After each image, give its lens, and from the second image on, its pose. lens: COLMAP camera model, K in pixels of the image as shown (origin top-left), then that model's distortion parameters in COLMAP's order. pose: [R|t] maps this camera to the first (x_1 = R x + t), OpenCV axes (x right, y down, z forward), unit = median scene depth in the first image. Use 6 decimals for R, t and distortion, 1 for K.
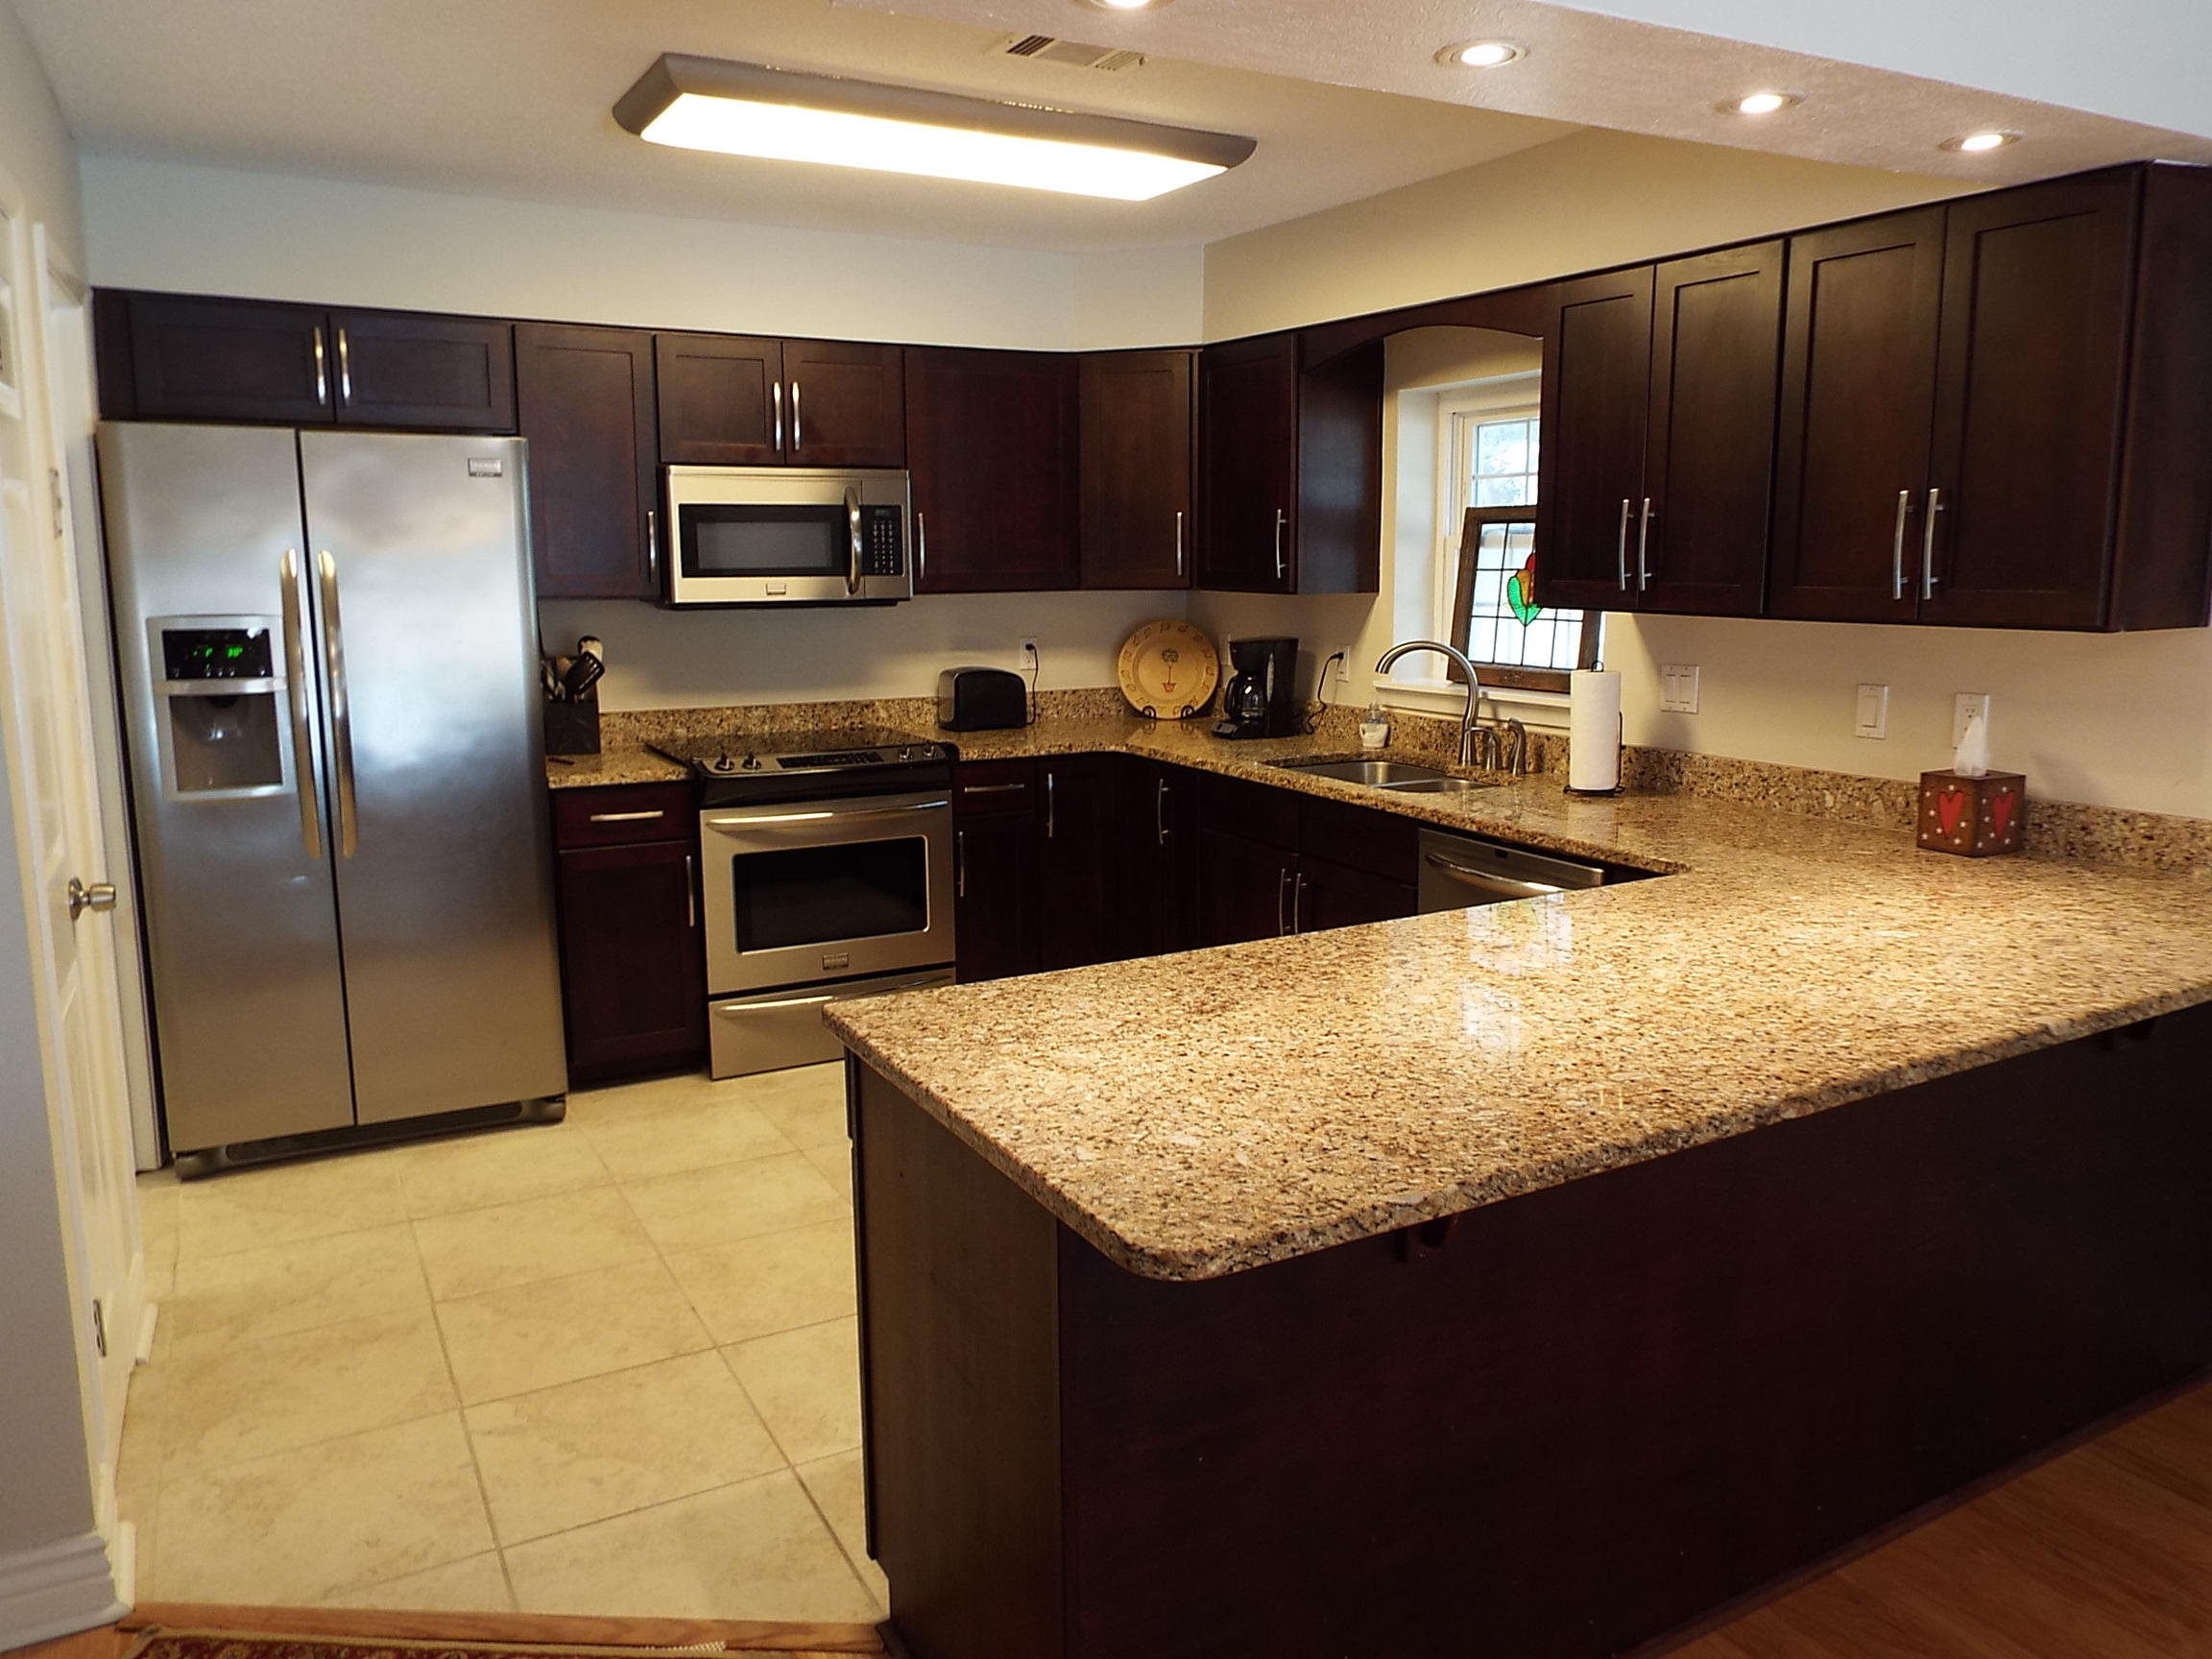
lens RADIAL K [[1534.9, 0, 1115.6], [0, 1534.9, 798.9], [0, 0, 1]] dist [-0.024042, 0.006224]
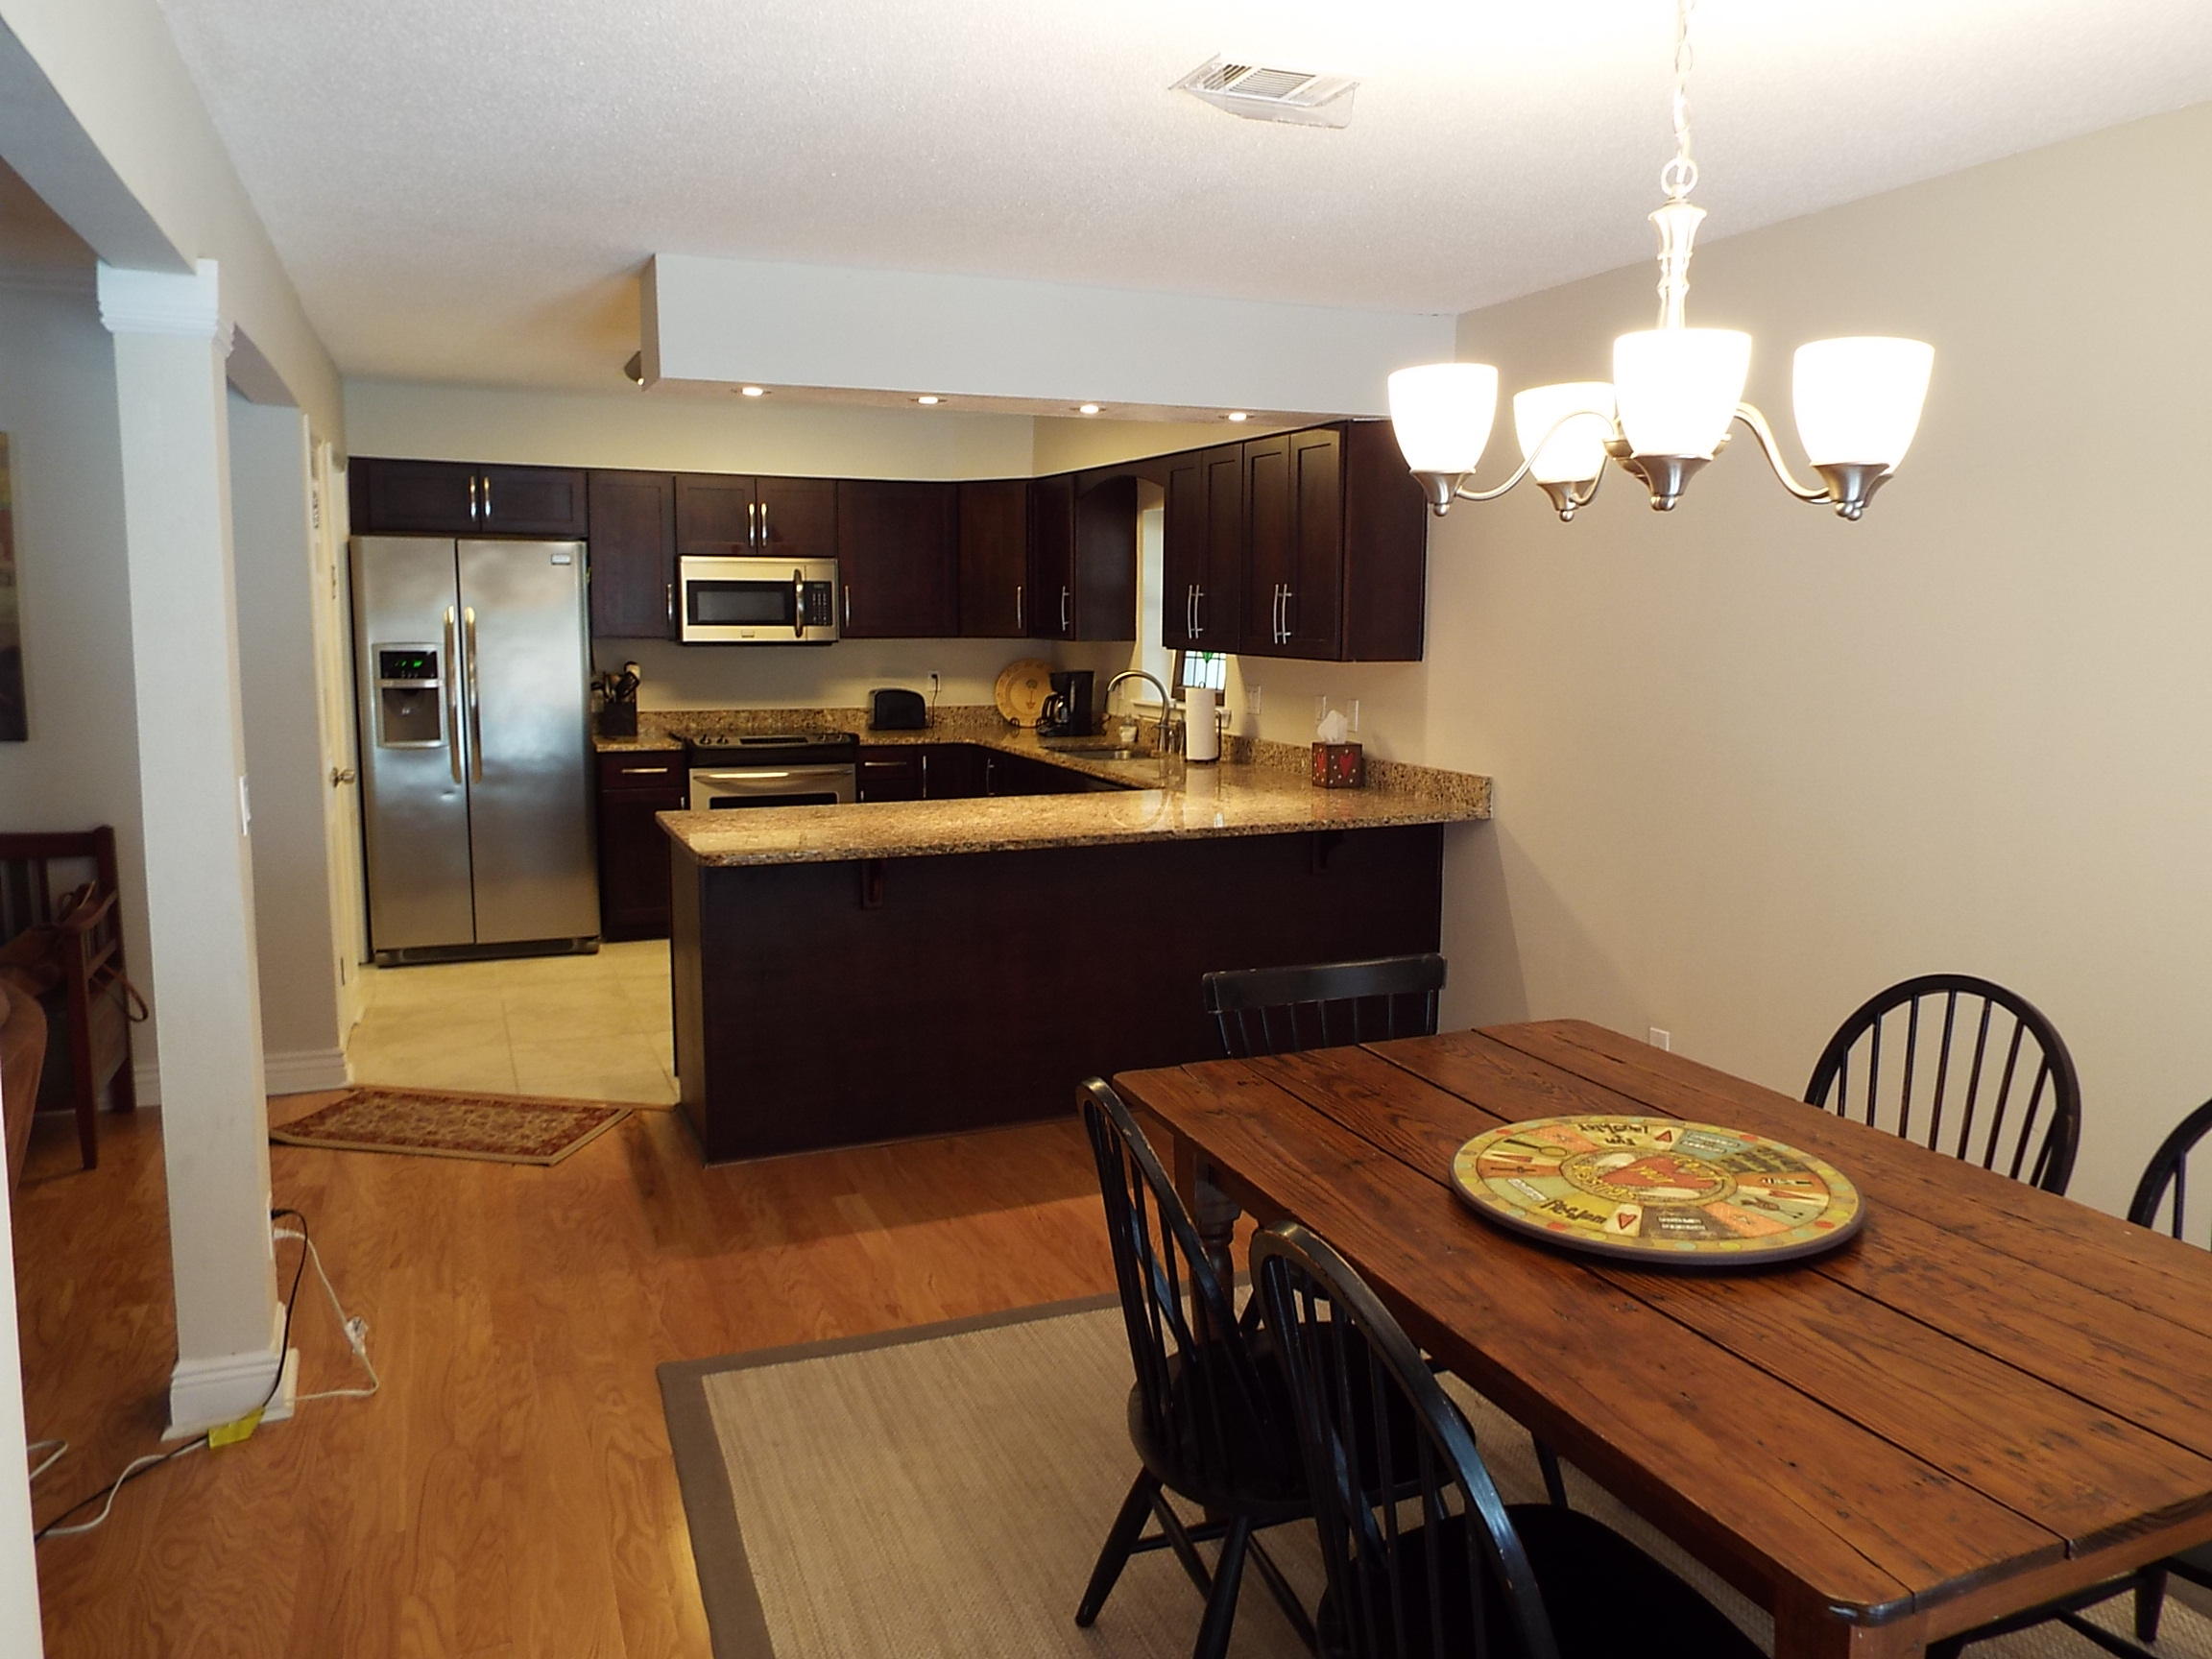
lens RADIAL K [[1619.8, 0, 1106.0], [0, 1619.8, 829.5], [0, 0, 1]] dist [-0.000164, 0.005159]
pose [[0.991677, 0.026401, -0.126012, 0.398751], [-0.029087, 0.999386, -0.019523, 0.095304], [0.125419, 0.023026, 0.991837, -0.665782]]
